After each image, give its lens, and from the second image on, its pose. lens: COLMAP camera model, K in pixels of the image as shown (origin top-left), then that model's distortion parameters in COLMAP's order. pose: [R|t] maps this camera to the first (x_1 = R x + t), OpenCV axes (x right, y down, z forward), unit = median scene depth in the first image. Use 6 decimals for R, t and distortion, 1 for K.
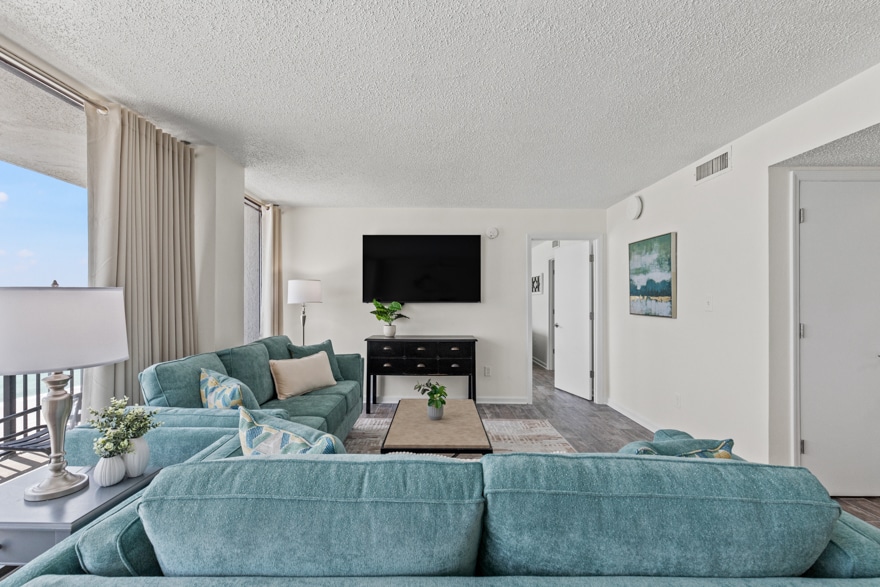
lens RADIAL K [[397.3, 0, 437.9], [0, 397.3, 301.7], [0, 0, 1]] dist [0.005284, 0.000032]
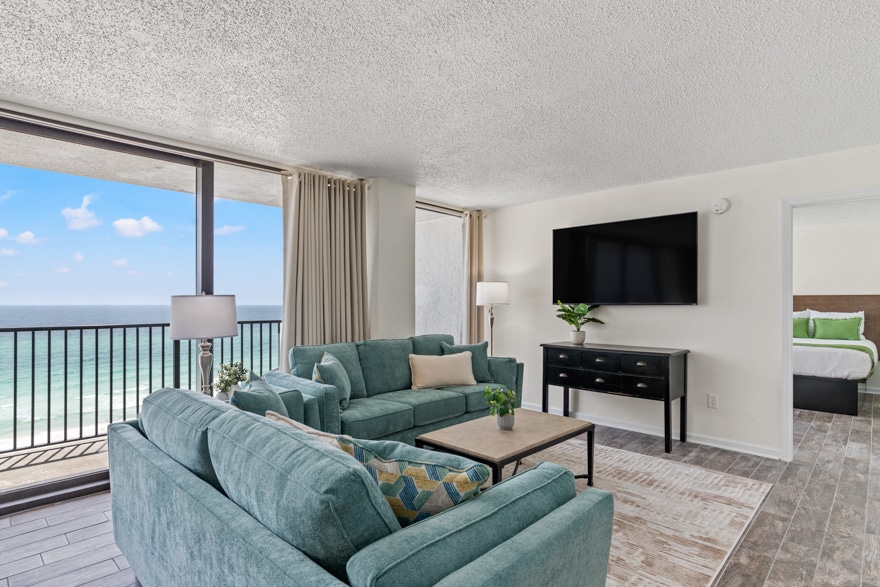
lens RADIAL K [[464.9, 0, 438.1], [0, 464.9, 304.1], [0, 0, 1]] dist [-0.000959, -0.000383]
pose [[0.712580, 0.000820, -0.701590, 0.399092], [-0.000443, 1.000000, 0.000719, 0.000872], [0.701591, -0.000201, 0.712580, 0.067830]]
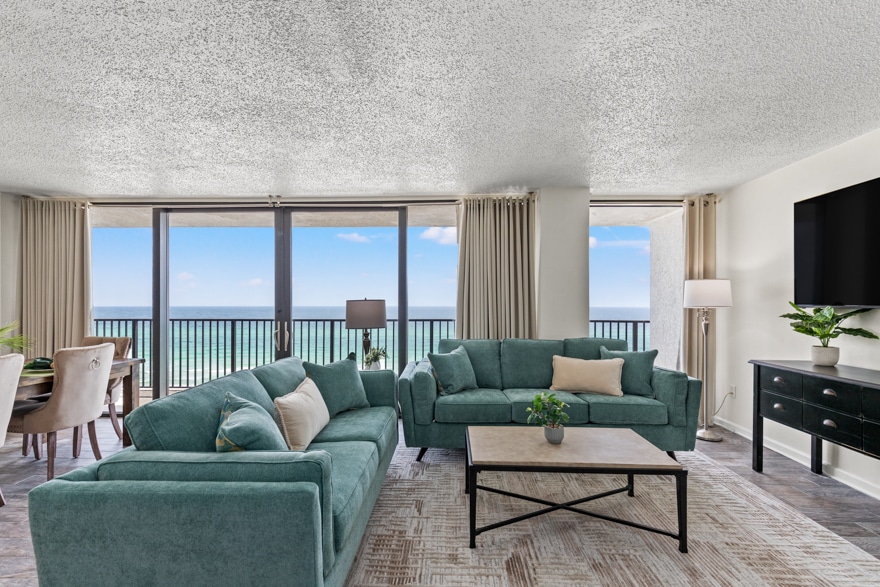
lens RADIAL K [[401.9, 0, 436.8], [0, 401.9, 304.2], [0, 0, 1]] dist [0.006729, 0.000079]
pose [[-0.050458, -0.005576, -0.998711, 0.540639], [-0.003579, 0.999979, -0.005402, 0.002697], [0.998720, 0.003302, -0.050477, 0.489736]]
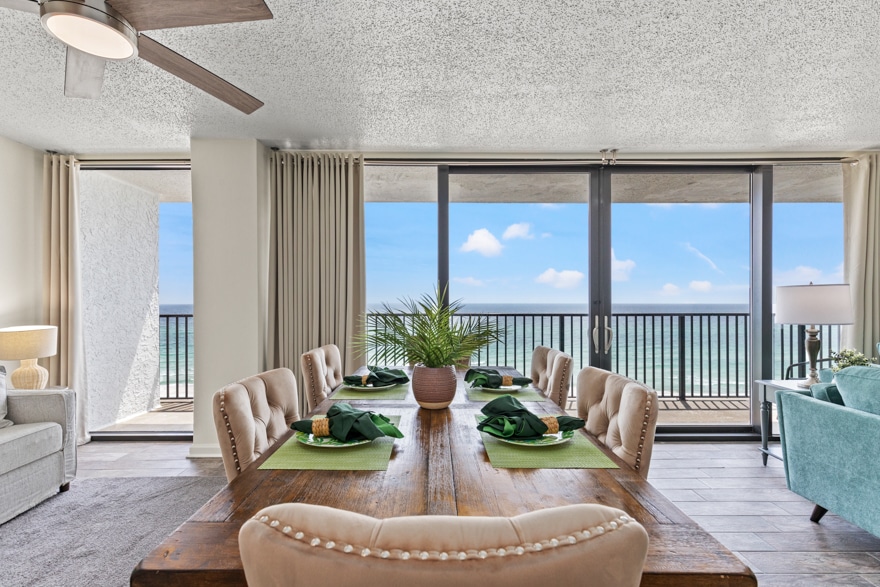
lens RADIAL K [[397.3, 0, 437.9], [0, 397.3, 301.7], [0, 0, 1]] dist [0.005284, 0.000032]
pose [[-0.007300, 0.000134, -0.999973, 0.319367], [0.002369, 0.999997, 0.000116, 0.012936], [0.999971, -0.002368, -0.007300, -0.259728]]
